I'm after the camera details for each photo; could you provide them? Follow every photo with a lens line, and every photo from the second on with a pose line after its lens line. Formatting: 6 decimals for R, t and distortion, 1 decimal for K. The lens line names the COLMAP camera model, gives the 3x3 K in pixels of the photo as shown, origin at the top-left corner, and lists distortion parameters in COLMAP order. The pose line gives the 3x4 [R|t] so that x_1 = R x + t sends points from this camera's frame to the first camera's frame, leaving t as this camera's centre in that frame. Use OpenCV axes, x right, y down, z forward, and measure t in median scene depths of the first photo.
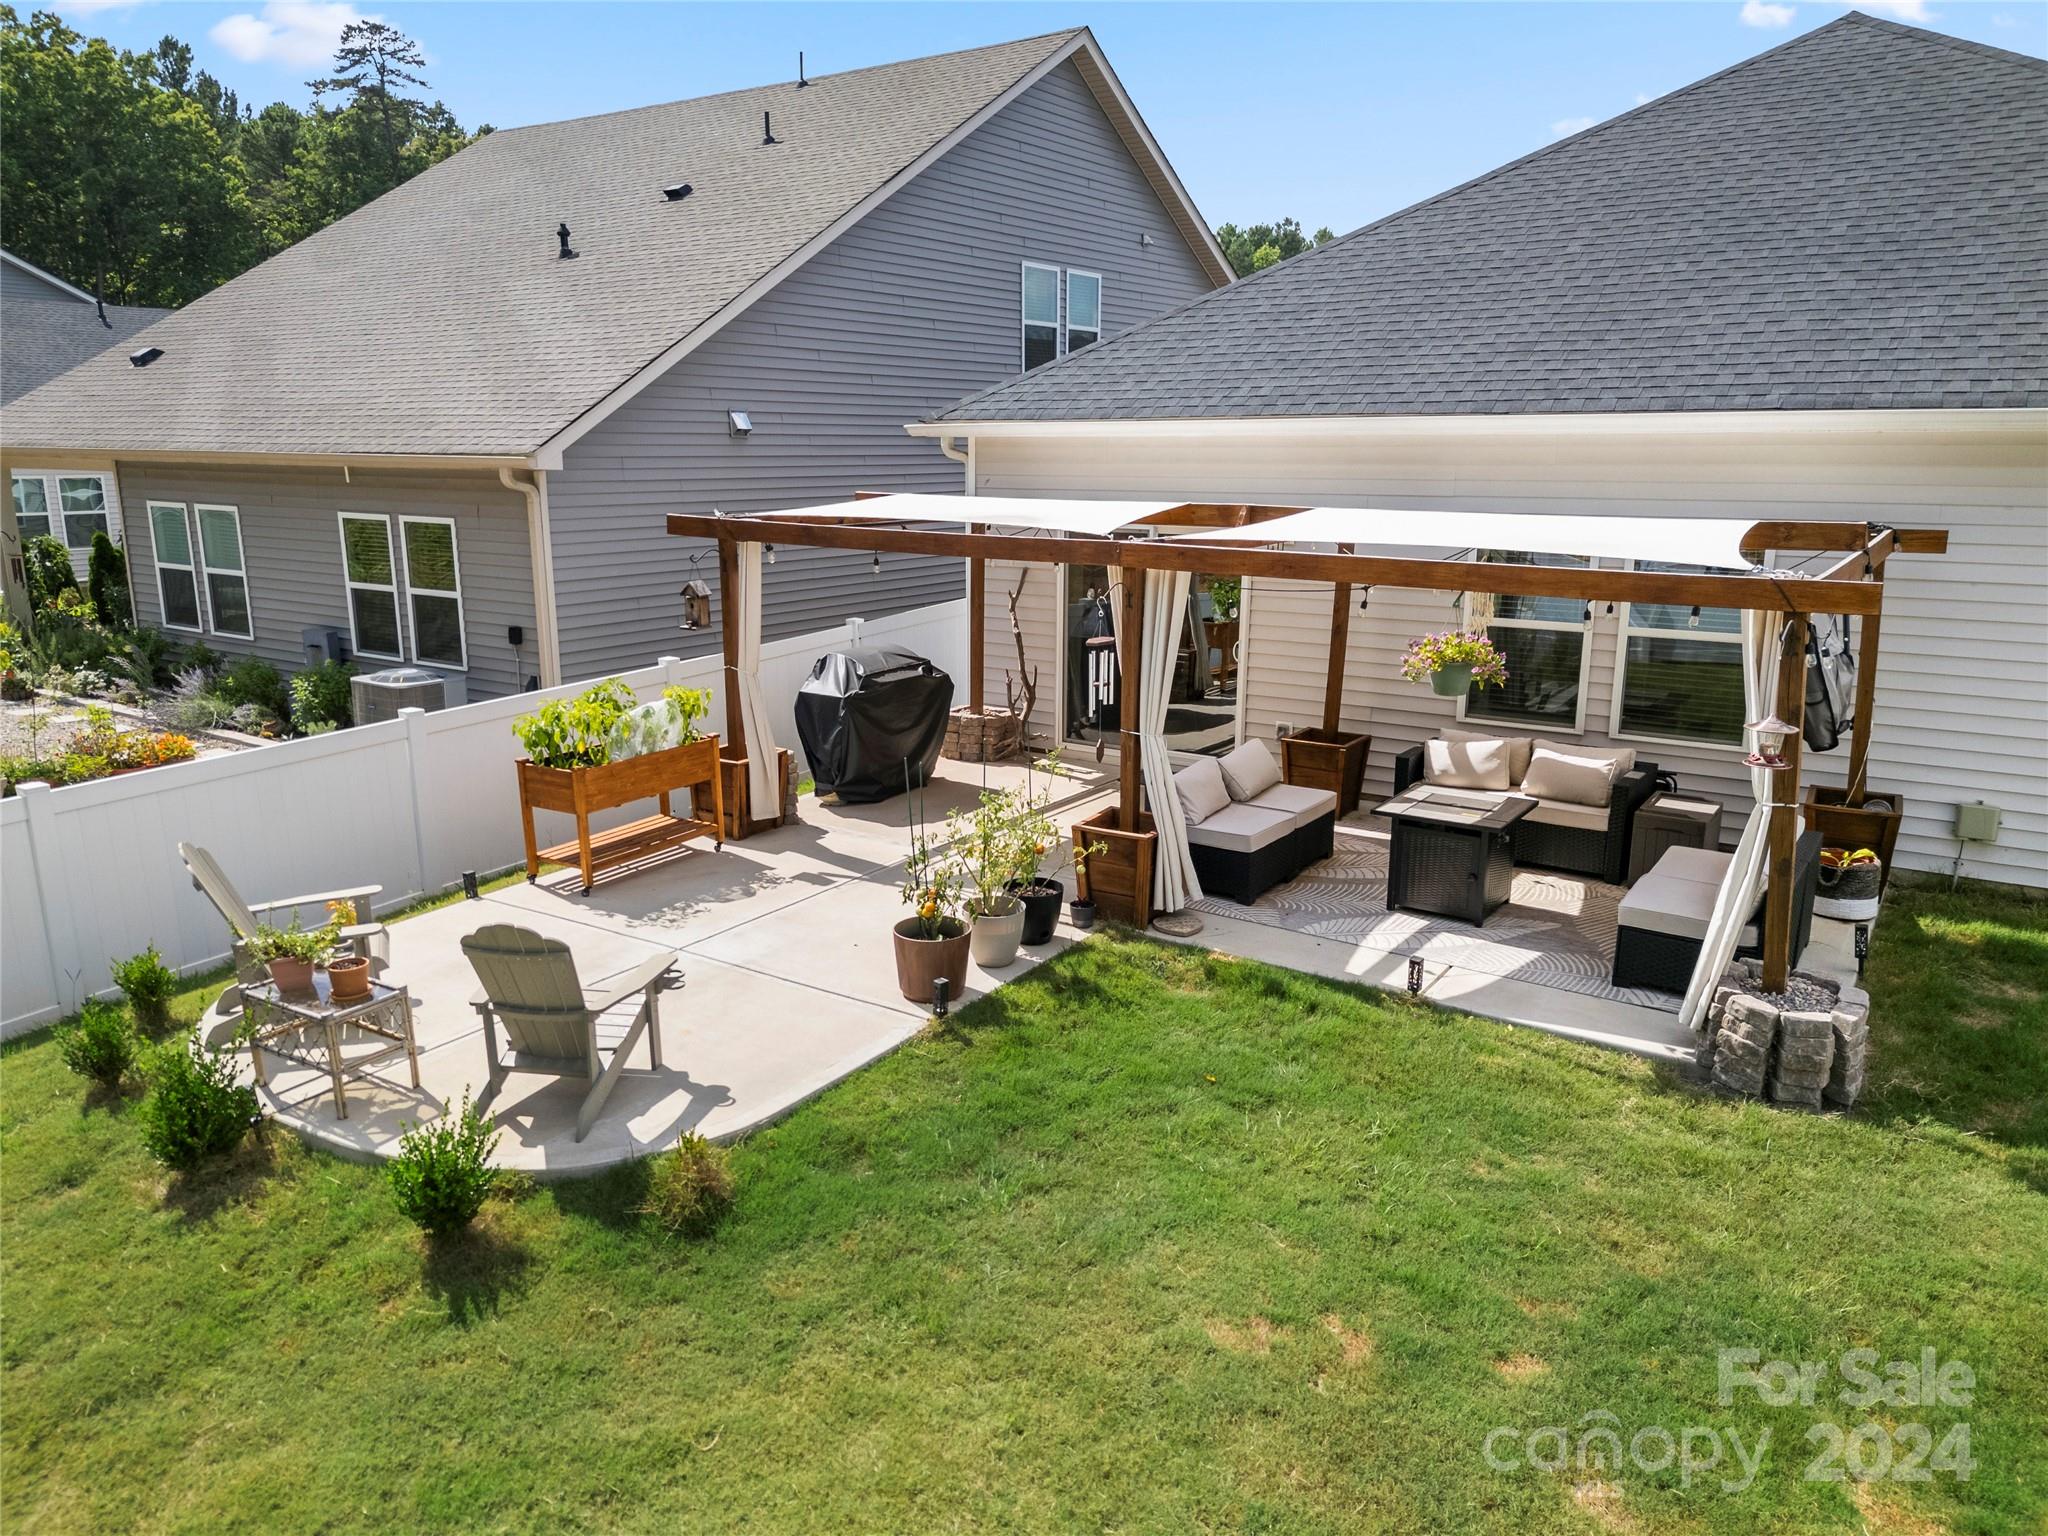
lens RADIAL K [[1457.2, 0, 1006.9], [0, 1457.2, 776.6], [0, 0, 1]] dist [0.053085, -0.074329]
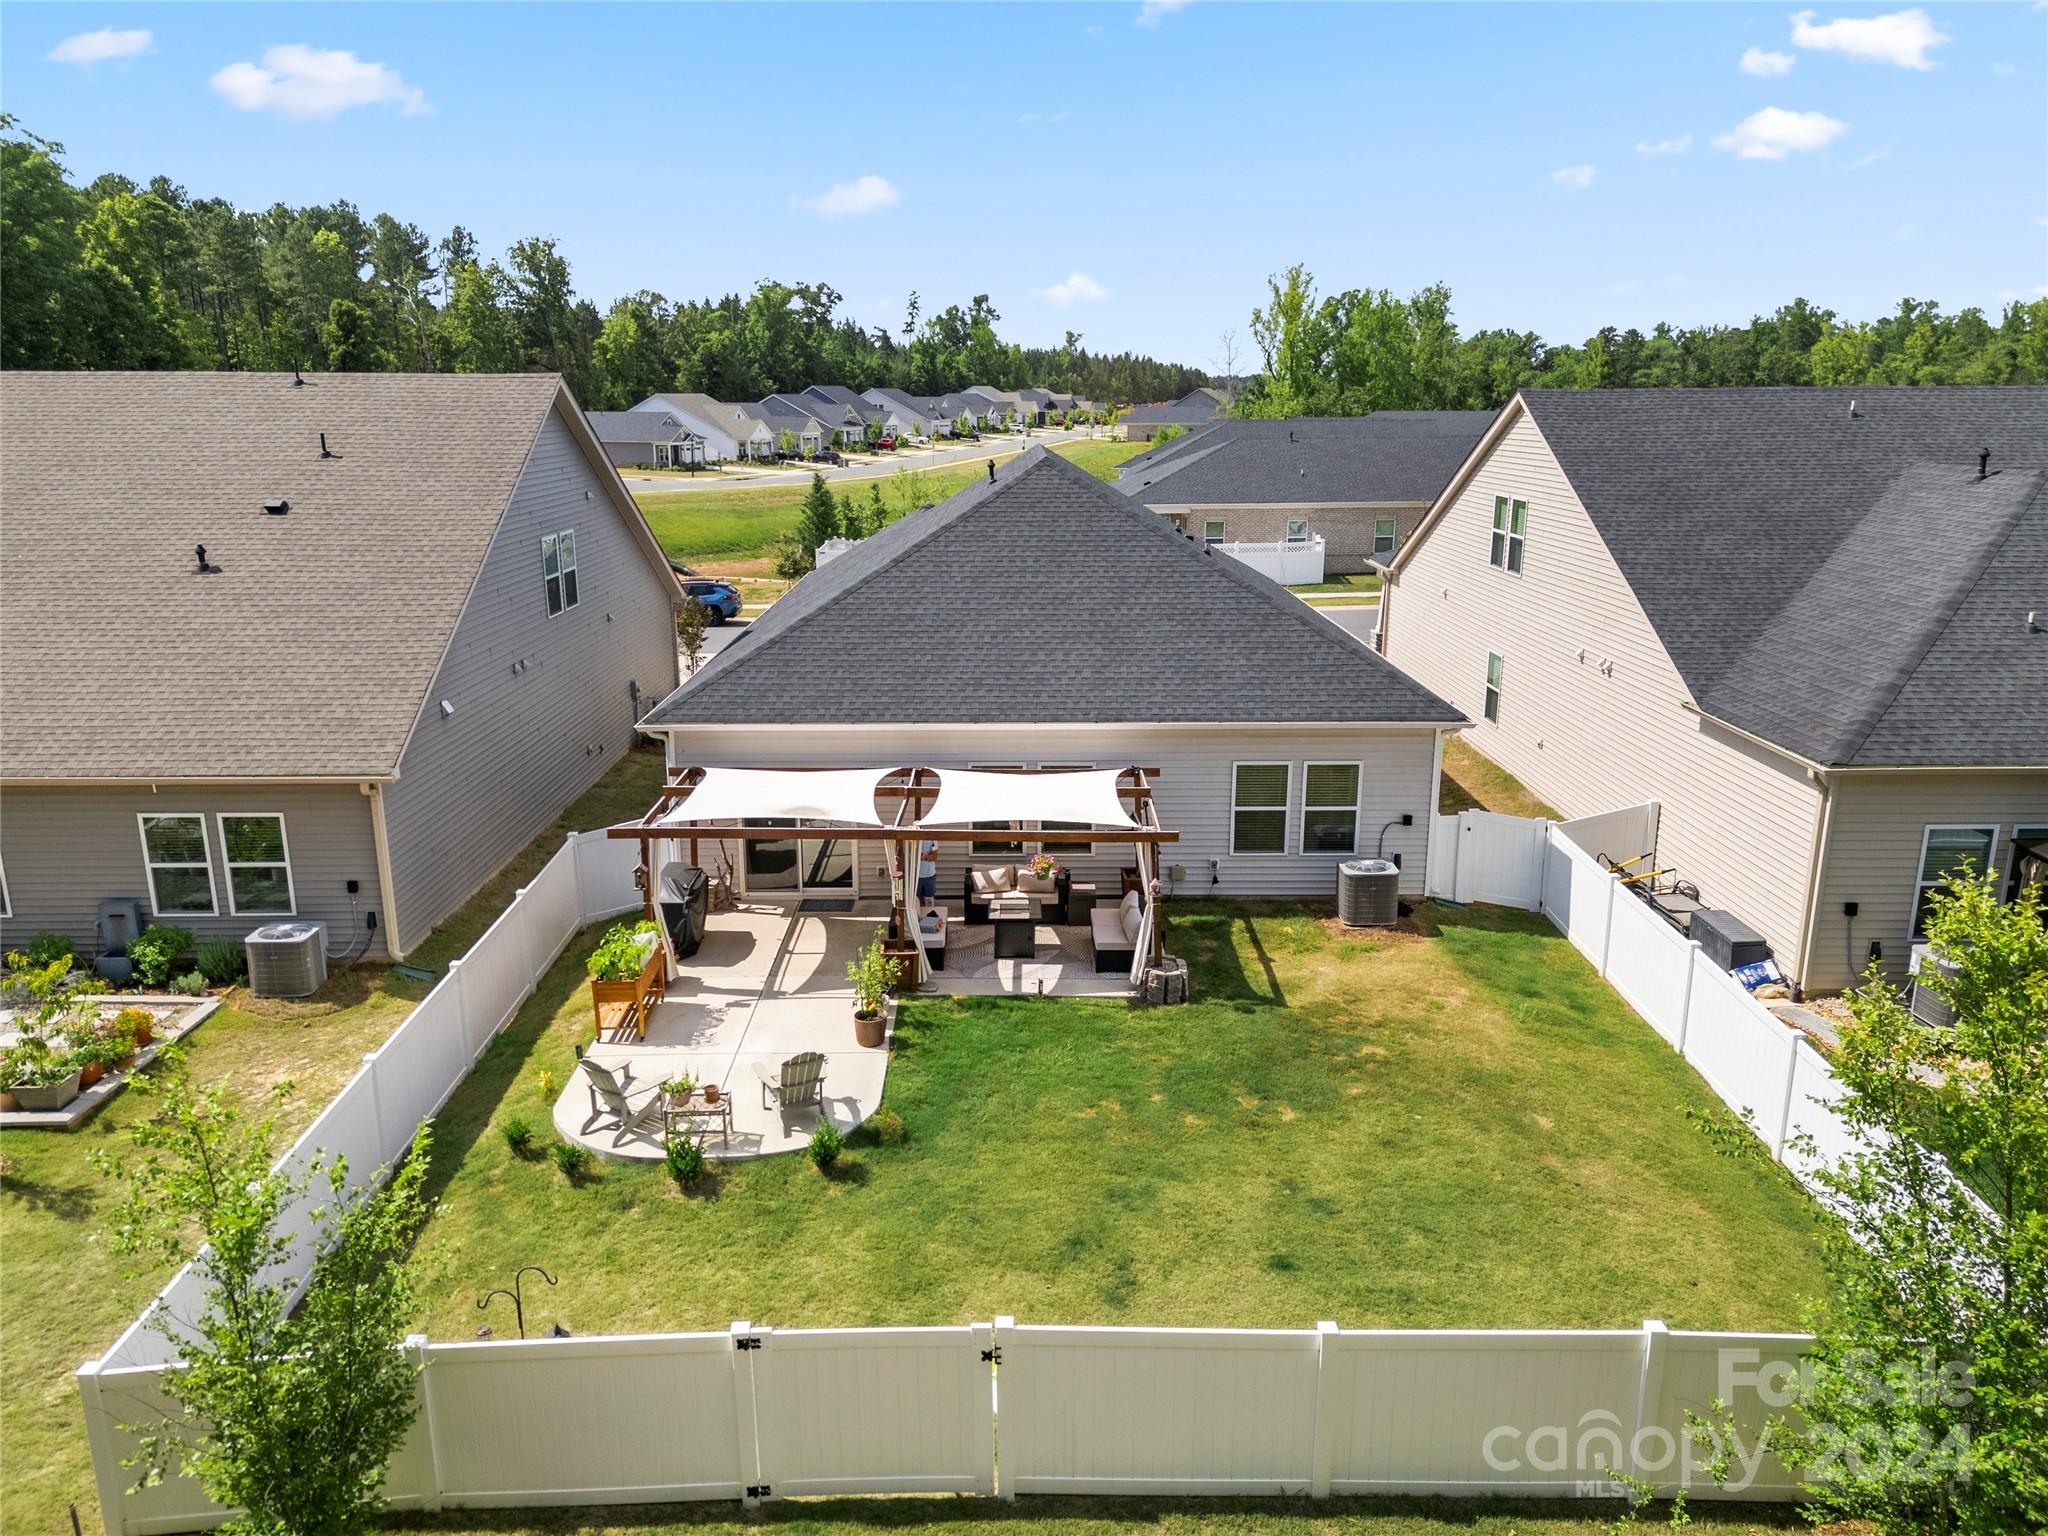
lens RADIAL K [[1461.0, 0, 1021.2], [0, 1461.0, 760.1], [0, 0, 1]] dist [0.042804, -0.008179]
pose [[0.815843, -0.142362, 0.560476, -0.983873], [0.132673, 0.989450, 0.058200, -0.359560], [-0.562848, 0.026878, 0.826123, -0.972997]]
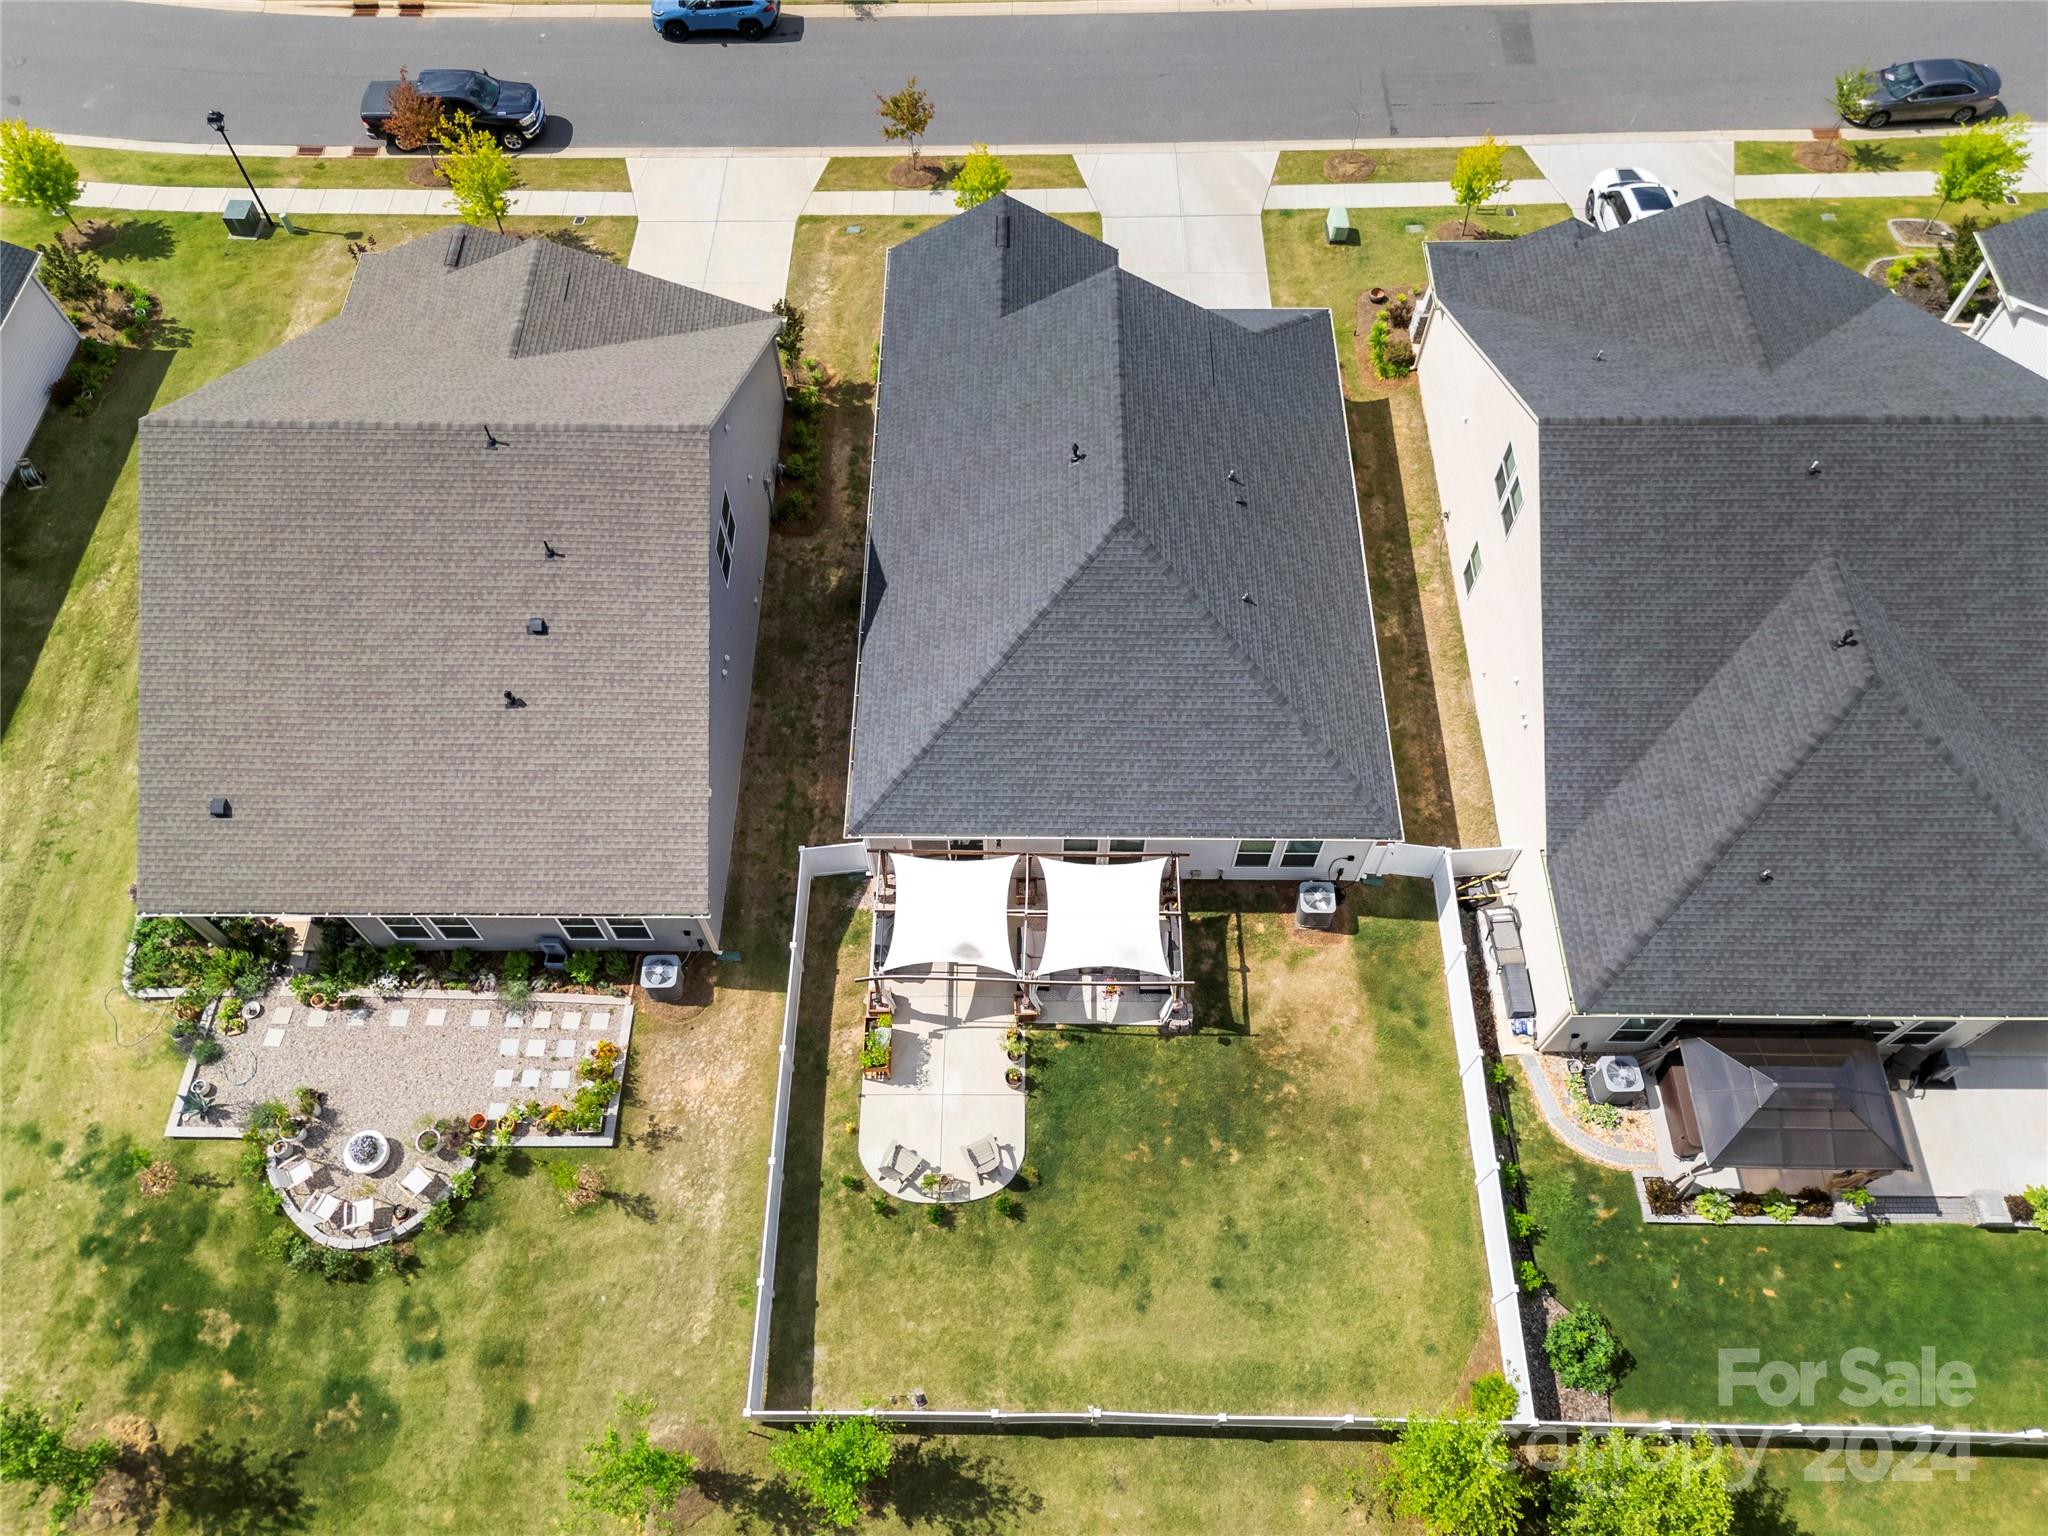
lens RADIAL K [[1461.0, 0, 1021.2], [0, 1461.0, 760.1], [0, 0, 1]] dist [0.042804, -0.008179]
pose [[0.823555, -0.492765, 0.280963, -0.689527], [0.137467, 0.653934, 0.743957, -3.257765], [-0.550327, -0.574067, 0.606290, -0.956878]]
